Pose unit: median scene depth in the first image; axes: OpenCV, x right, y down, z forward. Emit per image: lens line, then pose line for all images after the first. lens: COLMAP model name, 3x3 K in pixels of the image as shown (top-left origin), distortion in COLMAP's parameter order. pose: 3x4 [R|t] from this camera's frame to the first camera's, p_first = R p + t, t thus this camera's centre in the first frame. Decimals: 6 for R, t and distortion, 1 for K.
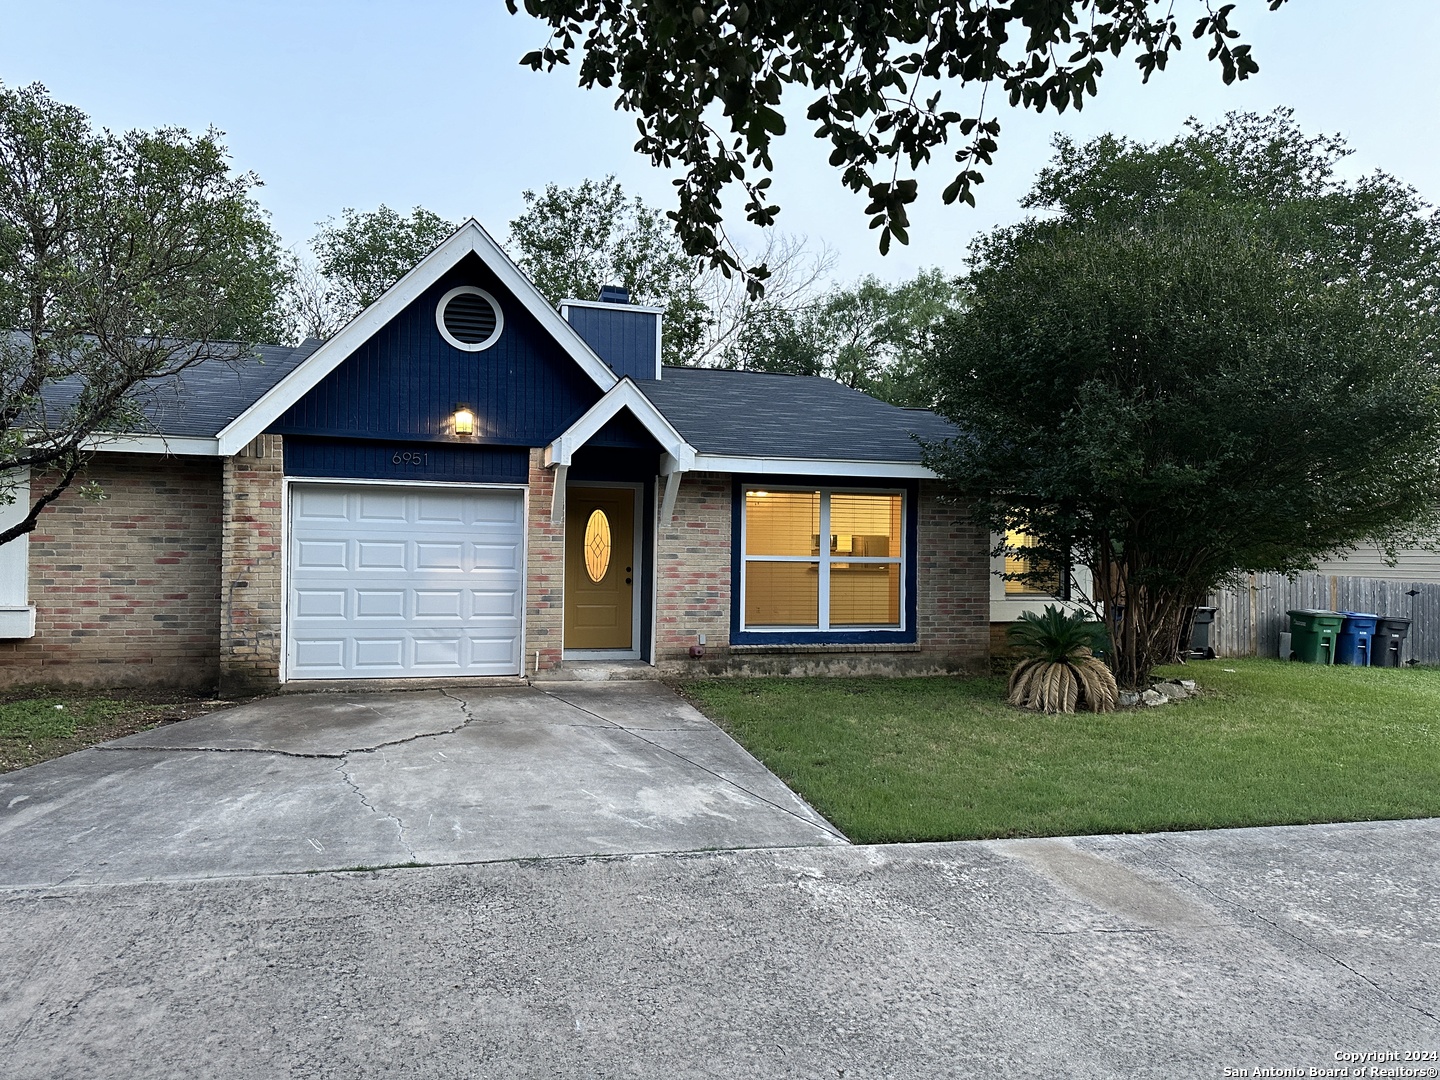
lens RADIAL K [[1004.1, 0, 726.5], [0, 1004.1, 544.9], [0, 0, 1]] dist [0.055539, -0.067780]
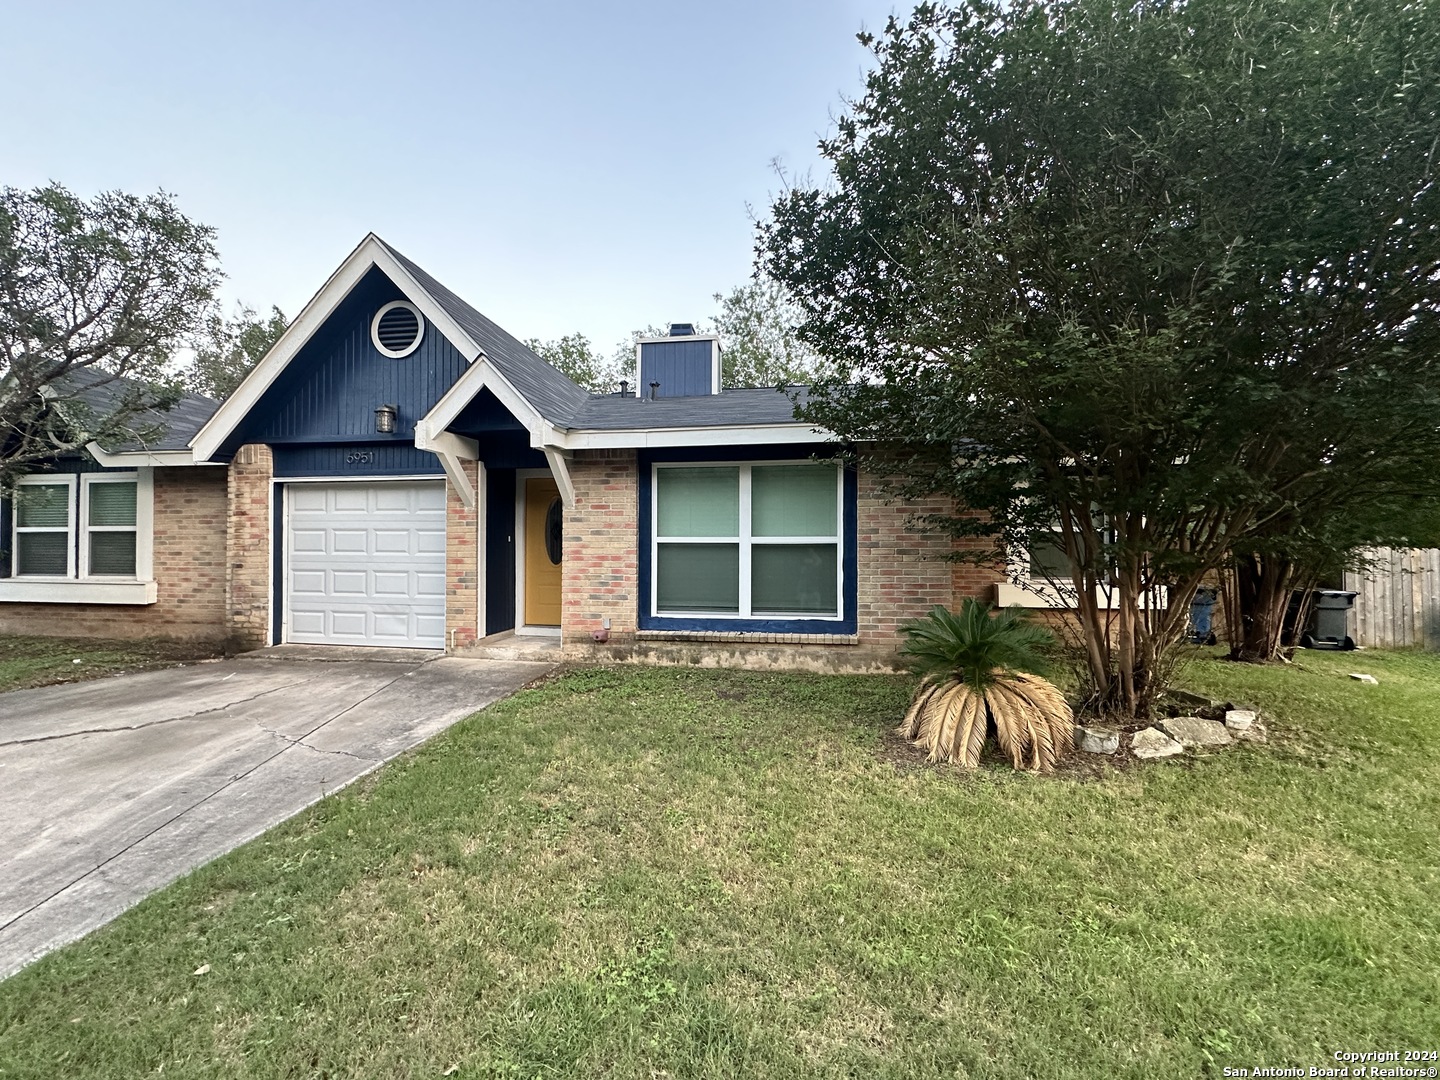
lens RADIAL K [[579.6, 0, 722.3], [0, 579.6, 536.1], [0, 0, 1]] dist [-0.010675, -0.000033]
pose [[0.910354, -0.019250, -0.413381, 0.330699], [0.015345, 0.999801, -0.012764, 0.019099], [0.413545, 0.005276, 0.910469, 0.562597]]
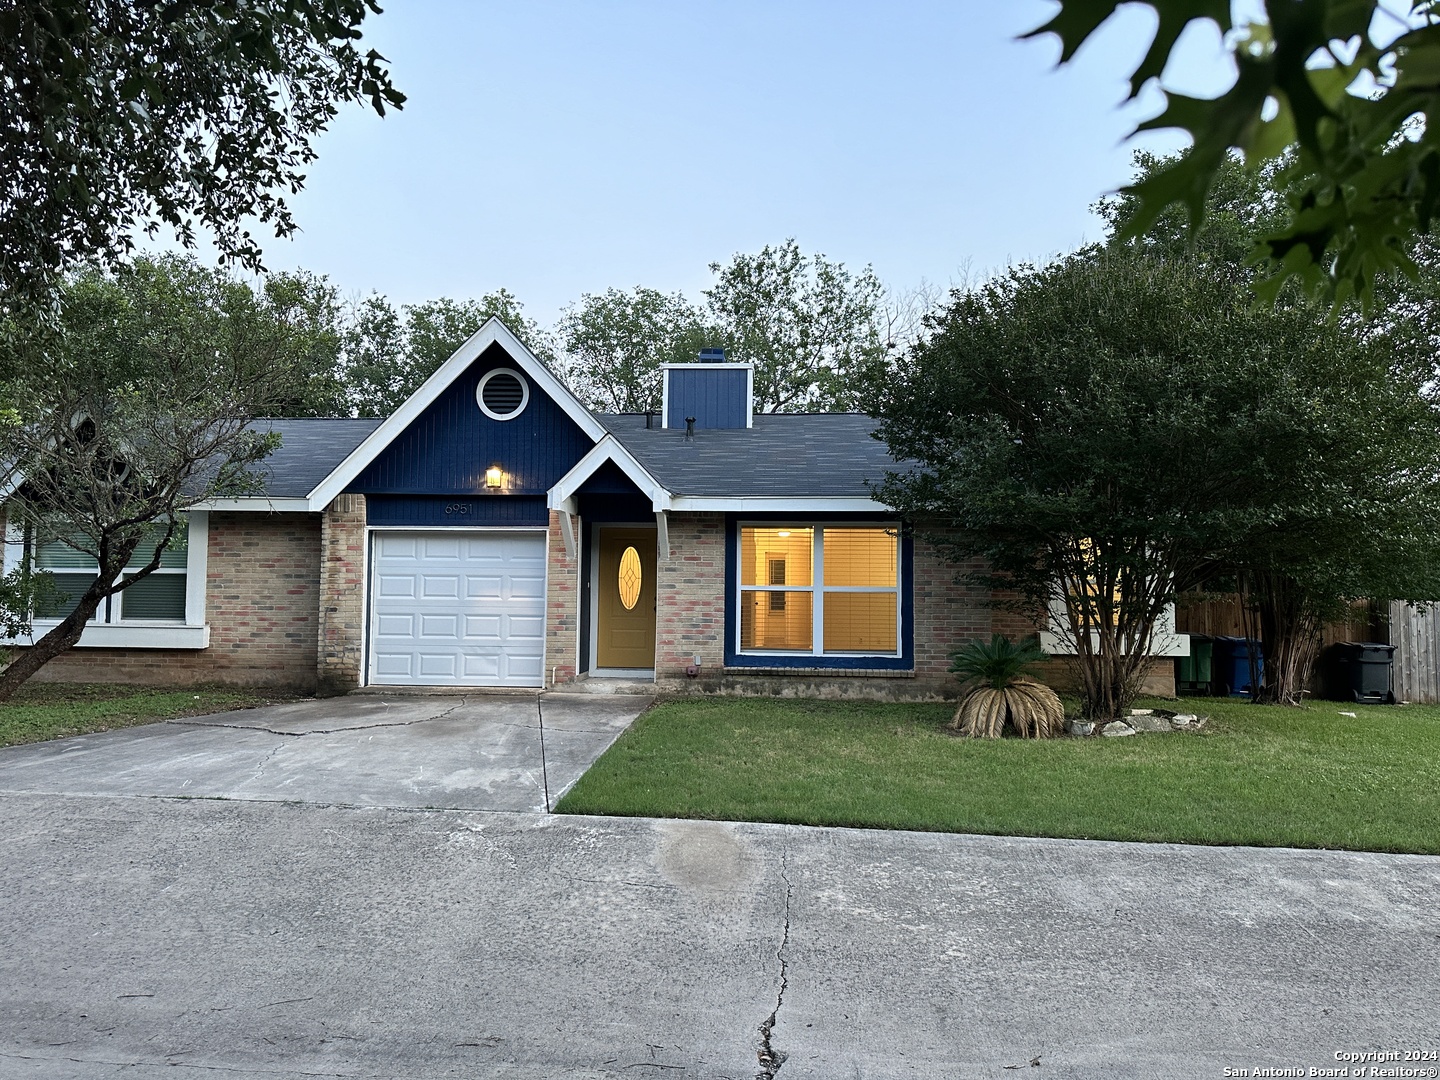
lens RADIAL K [[999.3, 0, 716.7], [0, 999.3, 537.4], [0, 0, 1]] dist [0.144078, -0.268005]
pose [[0.938773, -0.022329, -0.343811, 0.406026], [0.005662, 0.998763, -0.049405, 0.012799], [0.344489, 0.044433, 0.937738, -0.053201]]
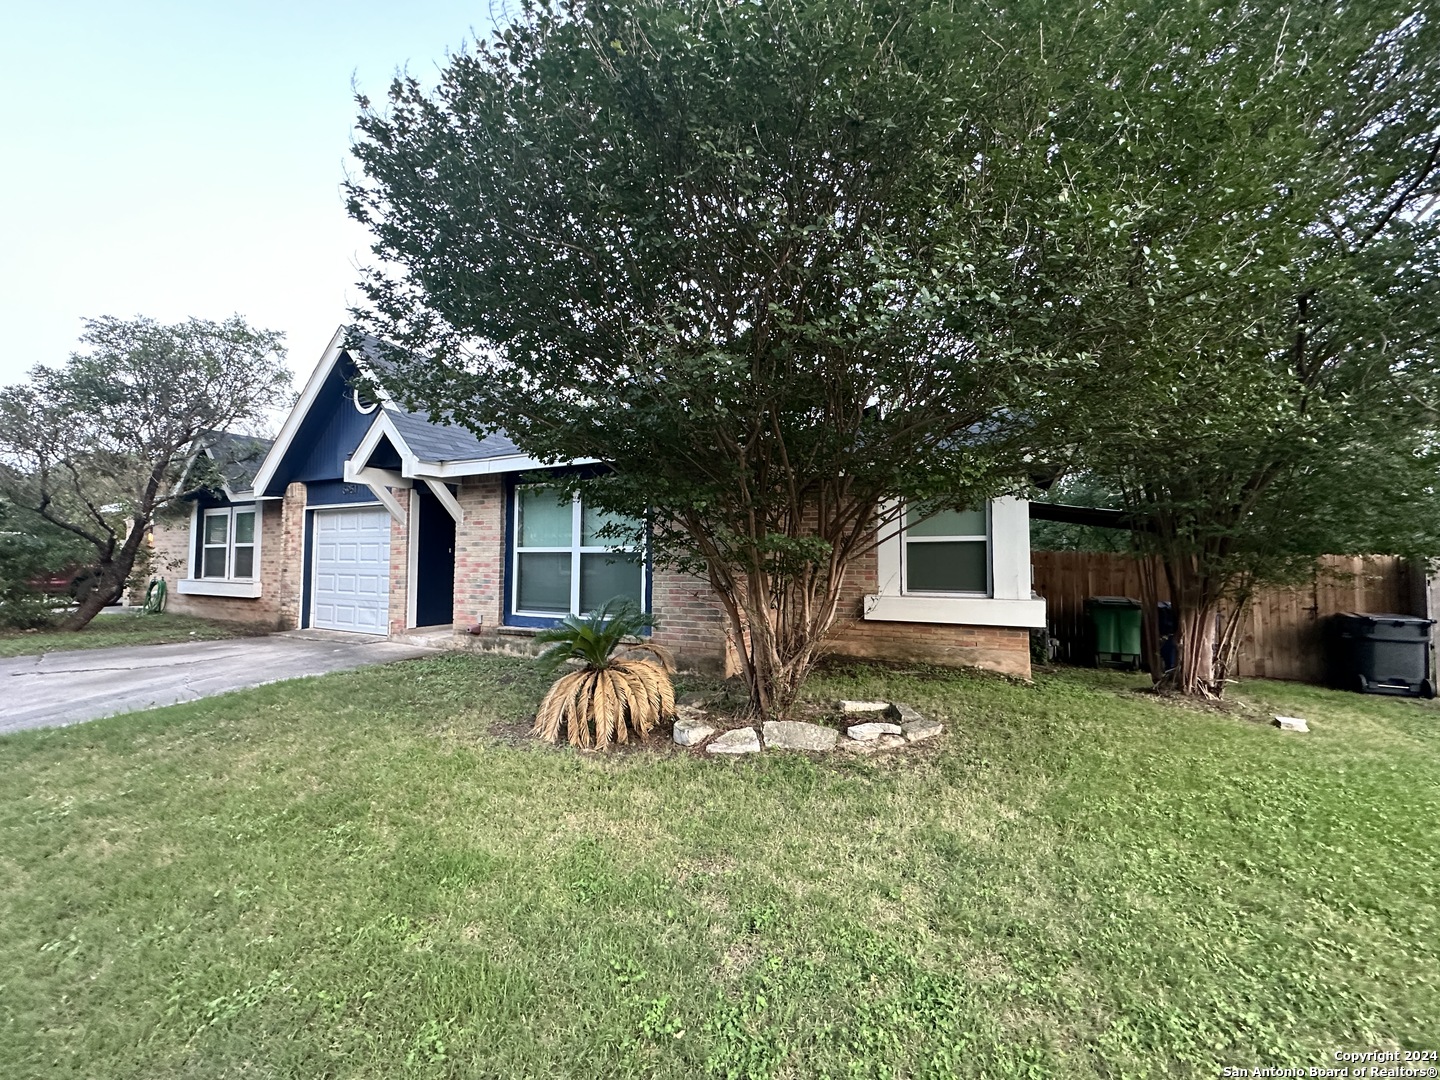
lens RADIAL K [[579.6, 0, 722.3], [0, 579.6, 536.1], [0, 0, 1]] dist [-0.010675, -0.000033]
pose [[0.737792, -0.042794, -0.673670, 0.687322], [0.011277, 0.998631, -0.051085, 0.036526], [0.674934, 0.030093, 0.737264, 0.725912]]
